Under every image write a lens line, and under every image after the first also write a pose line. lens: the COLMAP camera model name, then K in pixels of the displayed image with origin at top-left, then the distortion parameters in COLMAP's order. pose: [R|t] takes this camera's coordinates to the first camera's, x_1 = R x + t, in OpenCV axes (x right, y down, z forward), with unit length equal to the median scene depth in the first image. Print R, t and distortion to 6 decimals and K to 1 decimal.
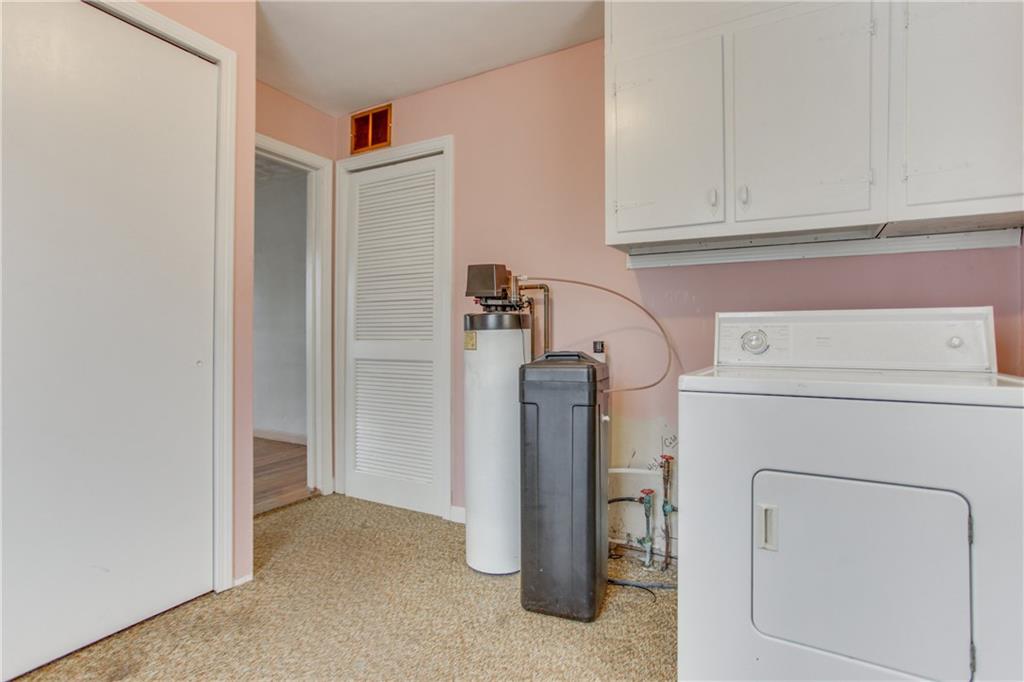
lens RADIAL K [[526.2, 0, 513.6], [0, 526.2, 339.5], [0, 0, 1]] dist [-0.038480, 0.018004]
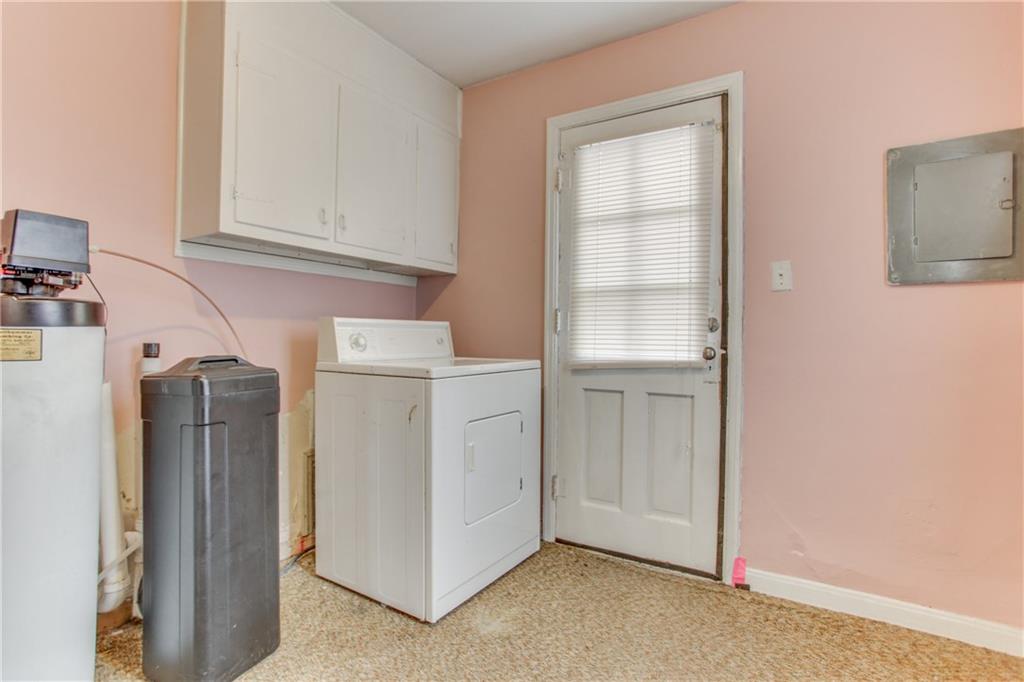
lens RADIAL K [[526.2, 0, 514.6], [0, 526.2, 335.2], [0, 0, 1]] dist [-0.038480, 0.018004]
pose [[0.020004, 0.000267, 0.999800, -0.748406], [-0.001873, 0.999998, -0.000230, -0.011336], [-0.999798, -0.001868, 0.020004, 0.552973]]
